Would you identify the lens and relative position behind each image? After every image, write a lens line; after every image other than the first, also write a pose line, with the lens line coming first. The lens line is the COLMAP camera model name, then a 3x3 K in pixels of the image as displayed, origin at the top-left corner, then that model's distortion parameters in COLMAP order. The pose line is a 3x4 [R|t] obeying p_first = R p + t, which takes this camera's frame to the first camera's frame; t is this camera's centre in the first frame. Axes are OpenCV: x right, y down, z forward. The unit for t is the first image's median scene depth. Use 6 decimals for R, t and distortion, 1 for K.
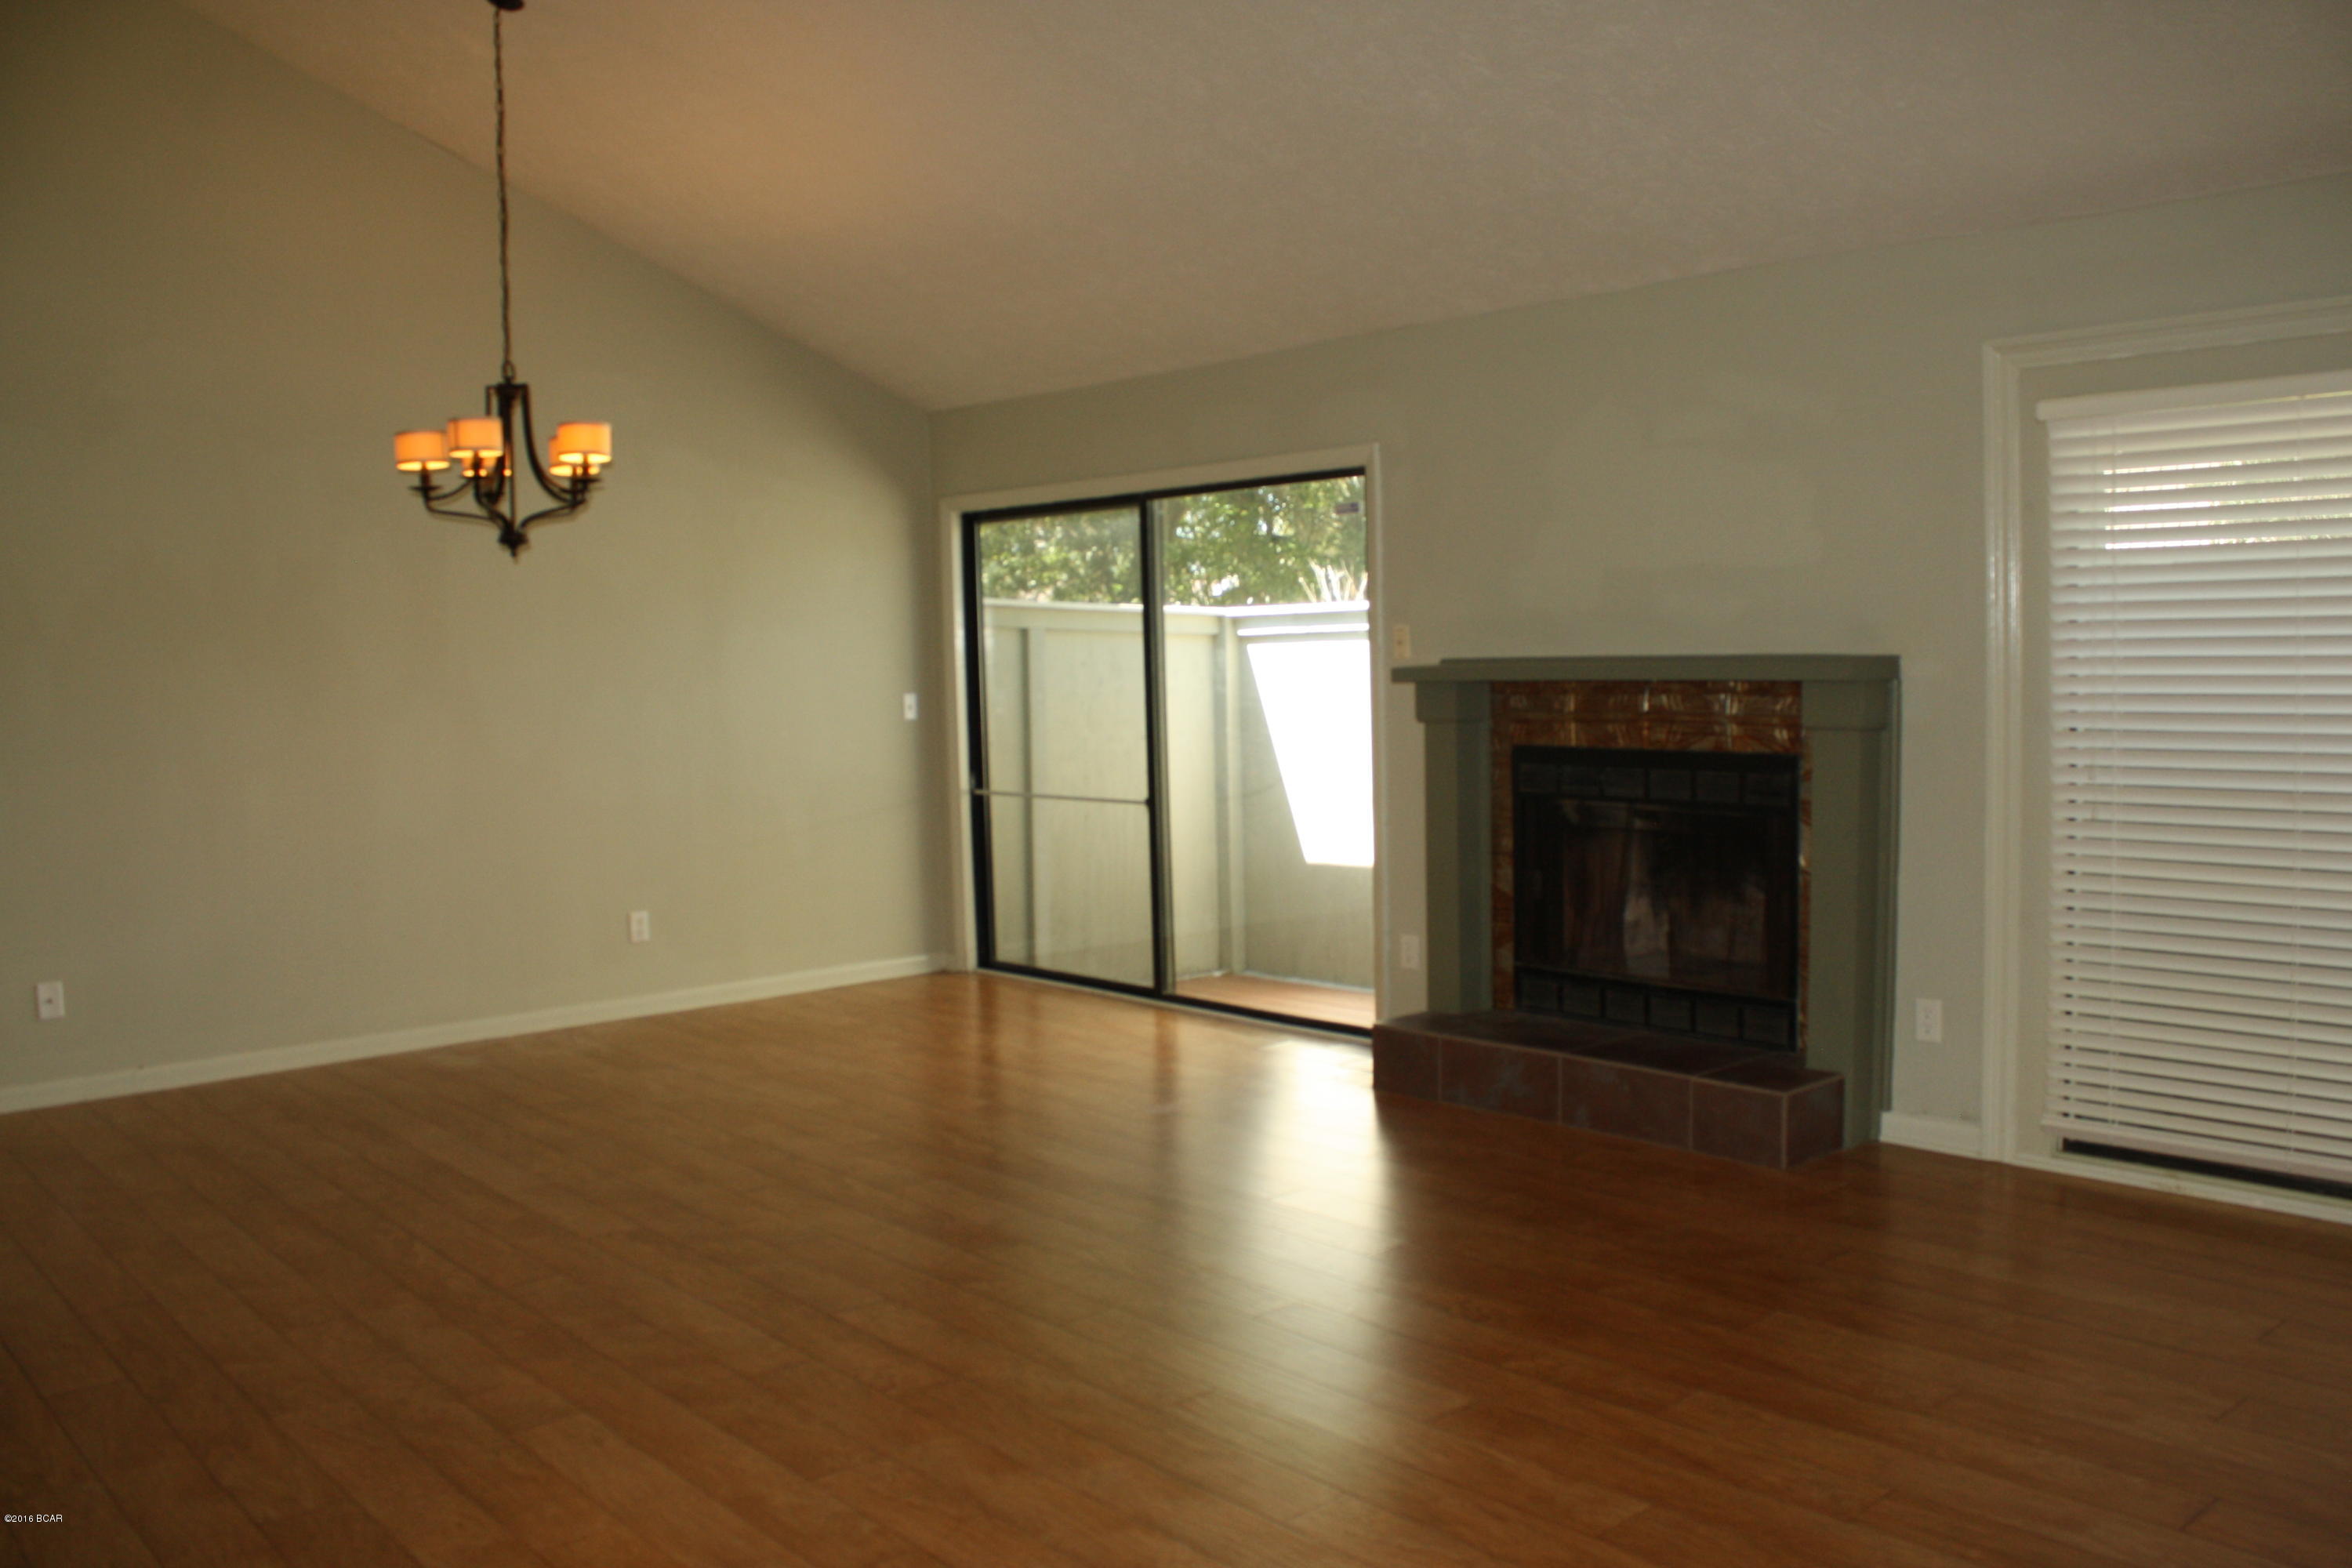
lens RADIAL K [[1966.7, 0, 1192.6], [0, 1966.7, 785.4], [0, 0, 1]] dist [-0.178935, 0.159331]
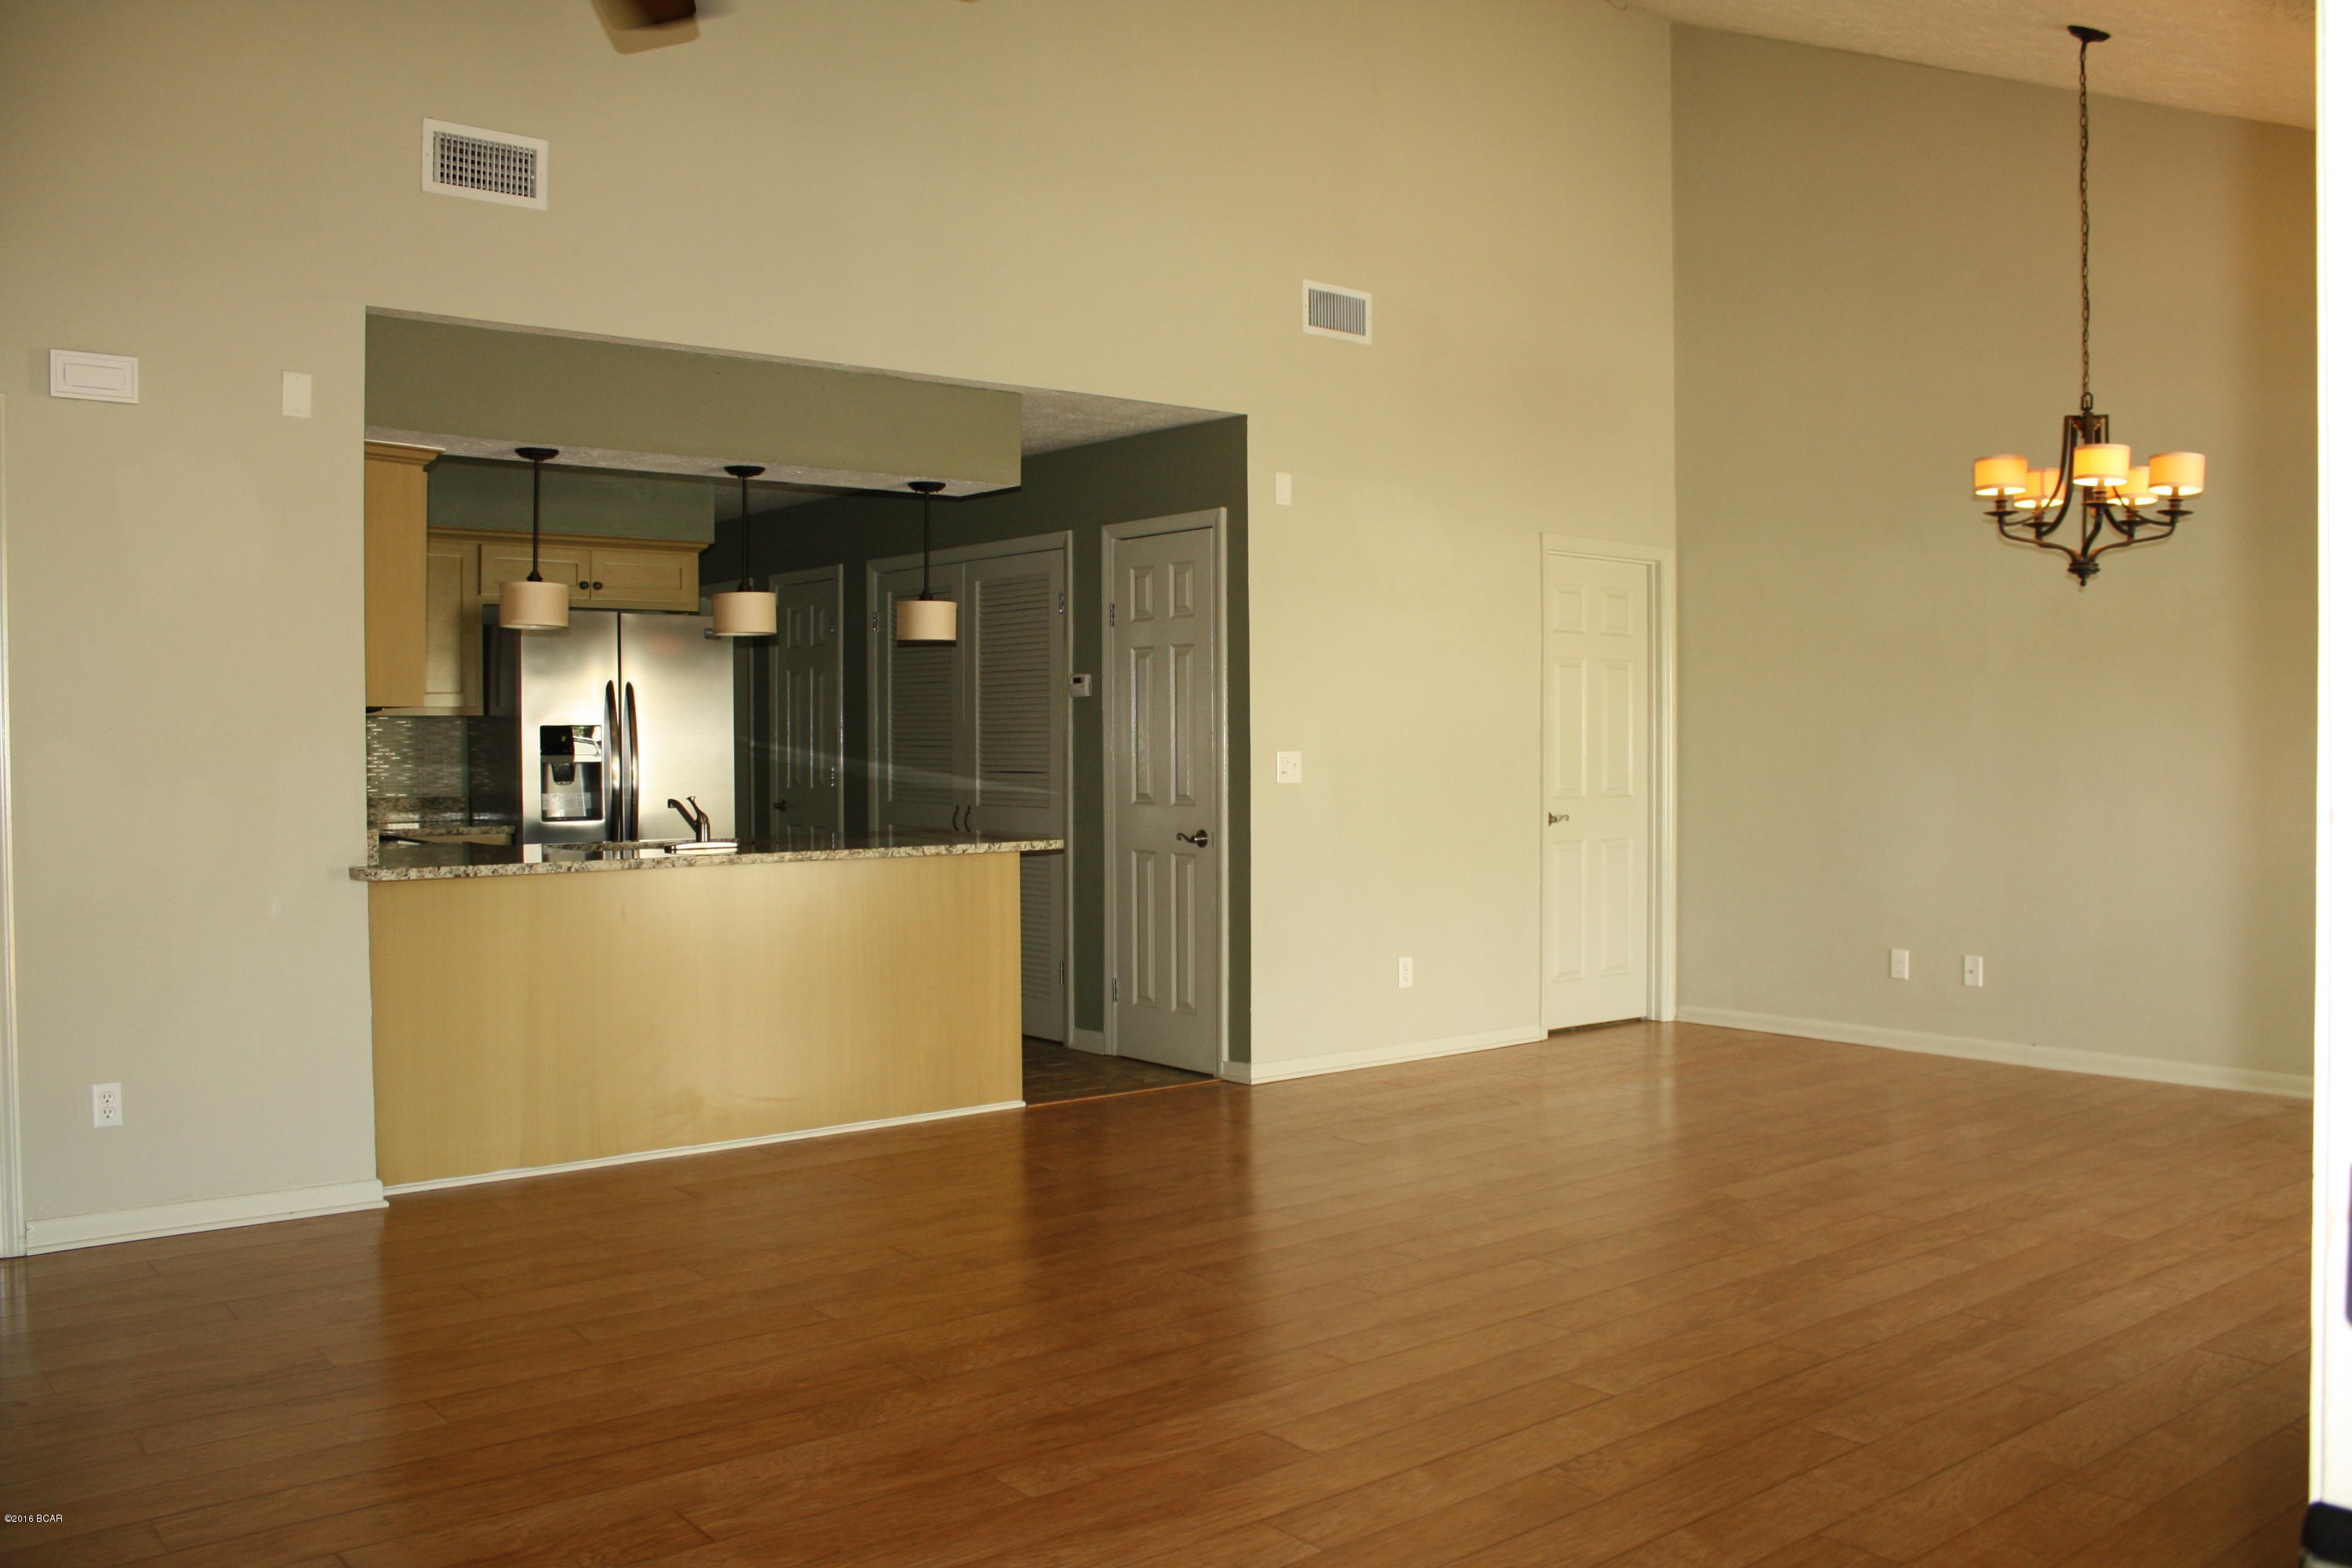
lens RADIAL K [[1966.7, 0, 1192.6], [0, 1966.7, 785.4], [0, 0, 1]] dist [-0.178935, 0.159331]
pose [[-0.041187, 0.049491, -0.997925, 0.672806], [-0.070526, 0.996137, 0.052313, -0.034270], [0.996659, 0.072534, -0.037537, 0.591225]]
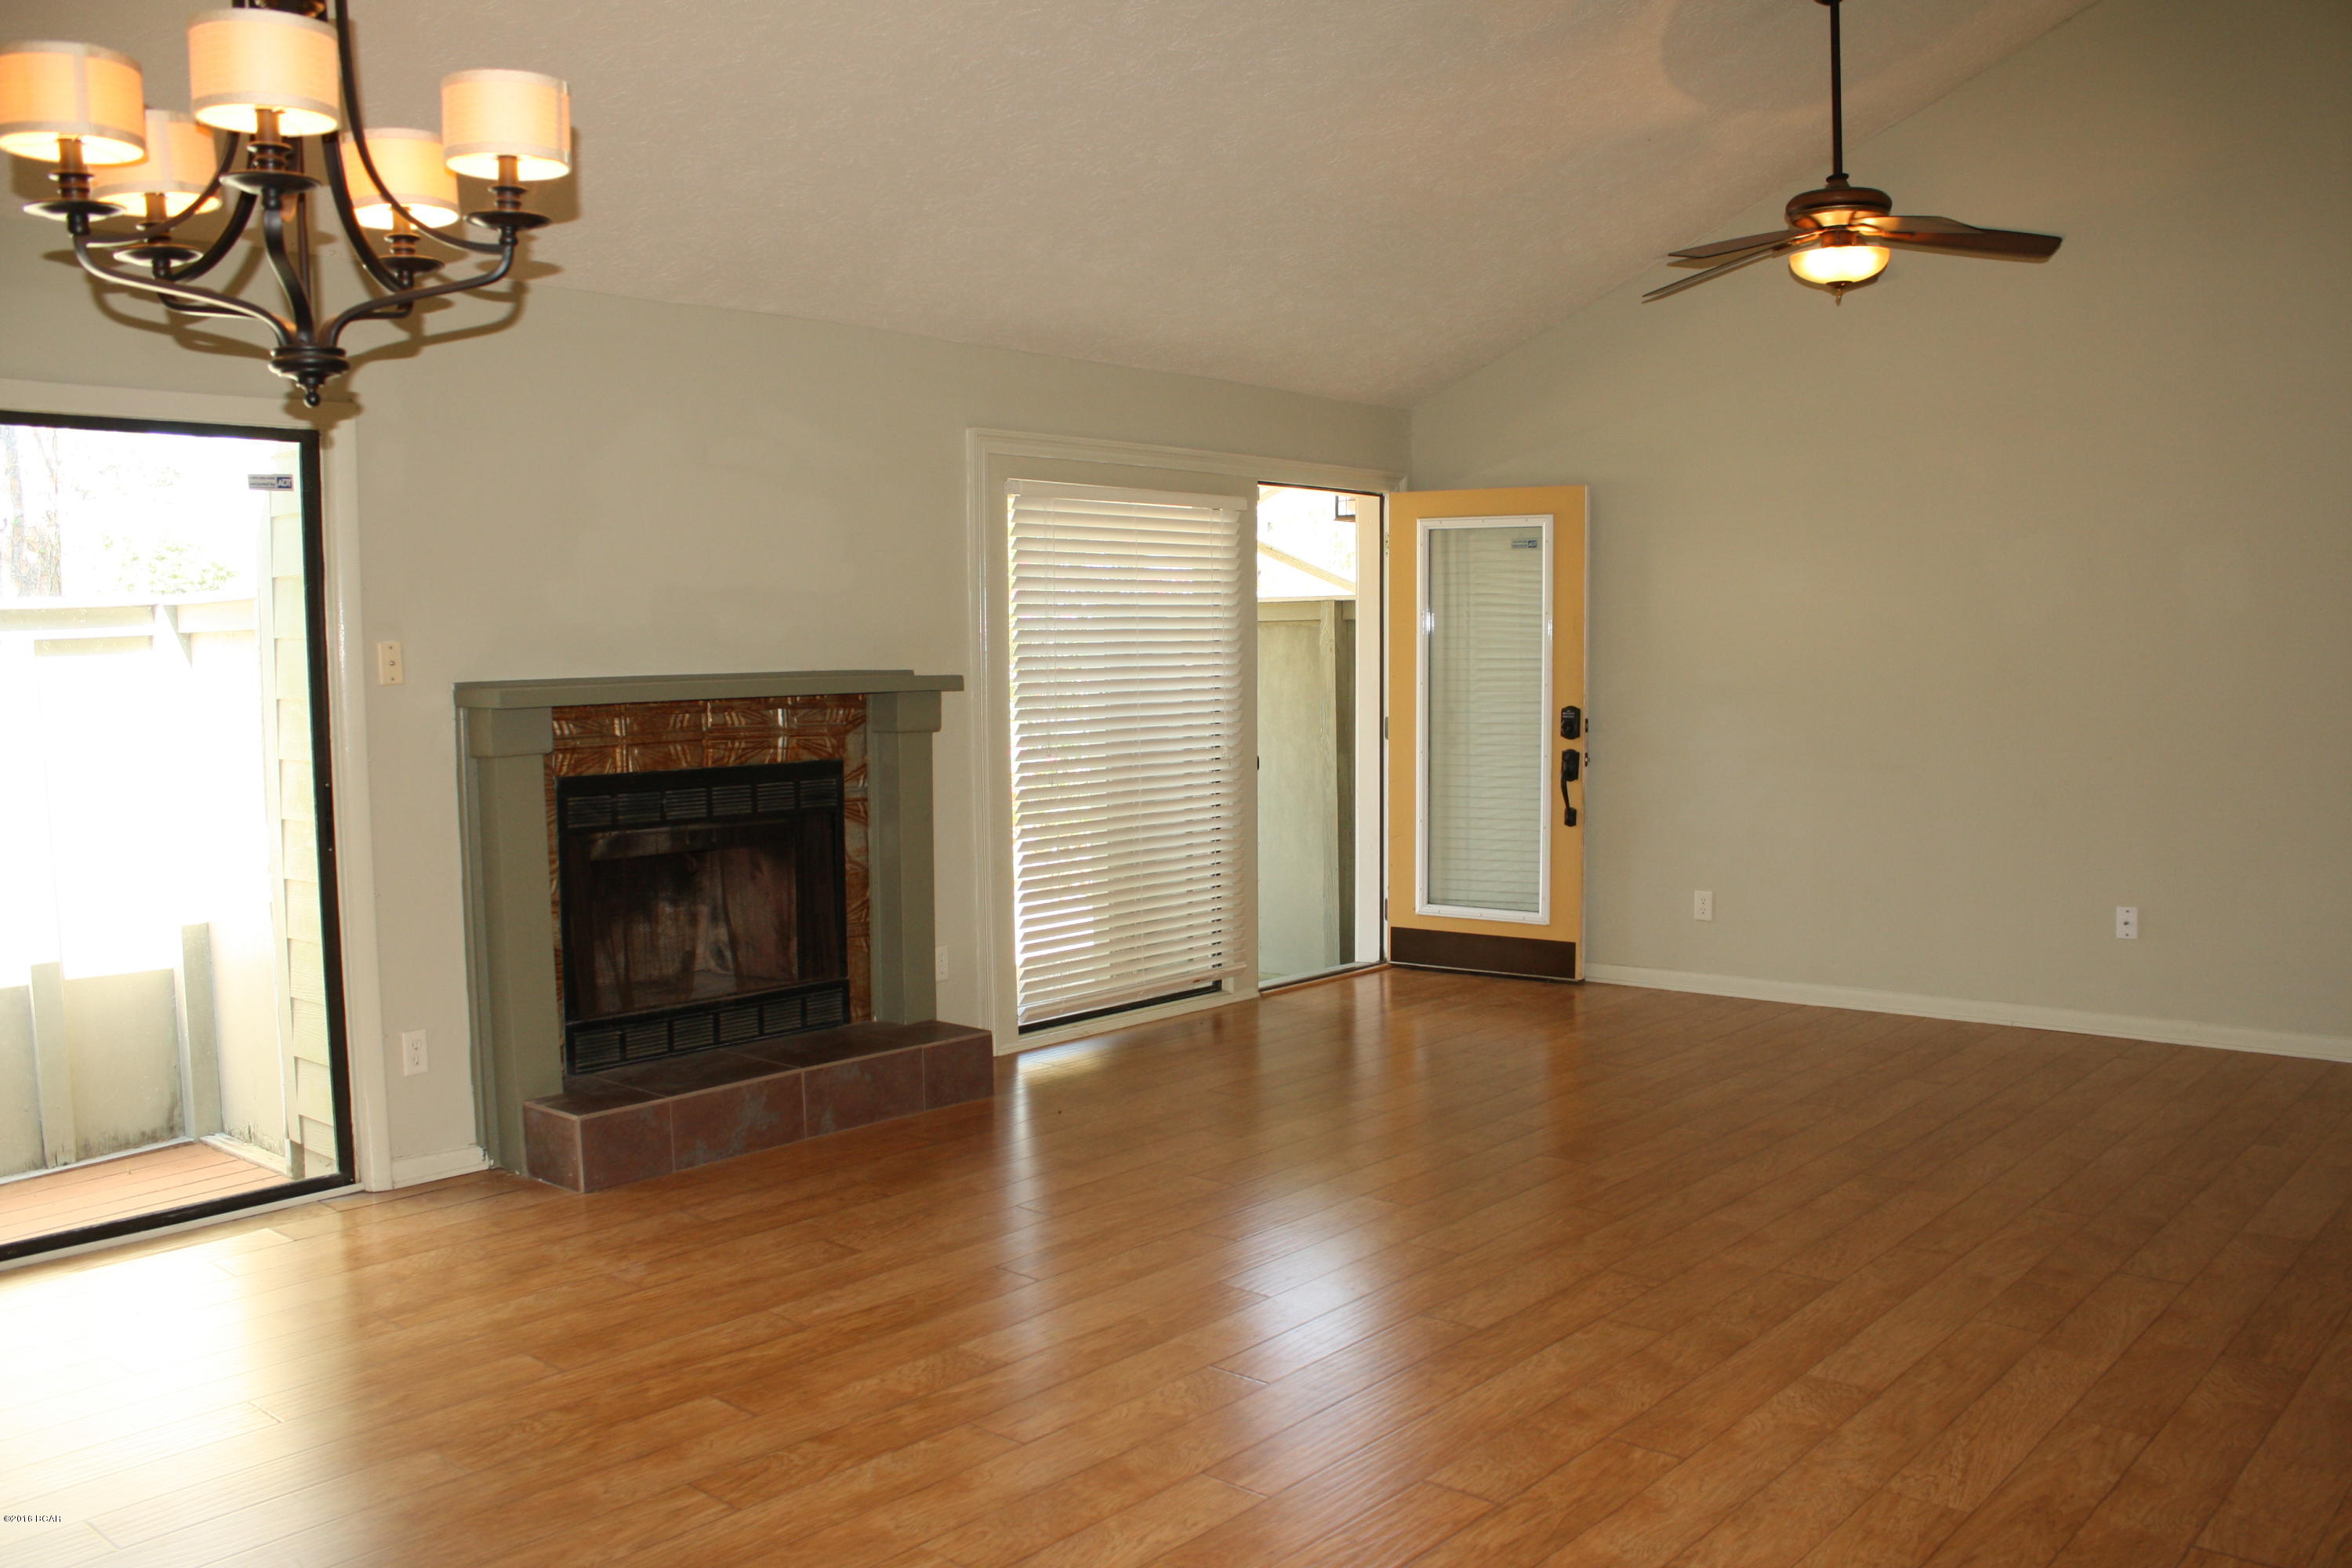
lens RADIAL K [[1966.7, 0, 1192.6], [0, 1966.7, 785.4], [0, 0, 1]] dist [-0.178935, 0.159331]
pose [[-0.136354, -0.044568, 0.989657, -0.794571], [0.086974, 0.994592, 0.056773, -0.044900], [-0.986835, 0.093815, -0.131740, 0.892005]]
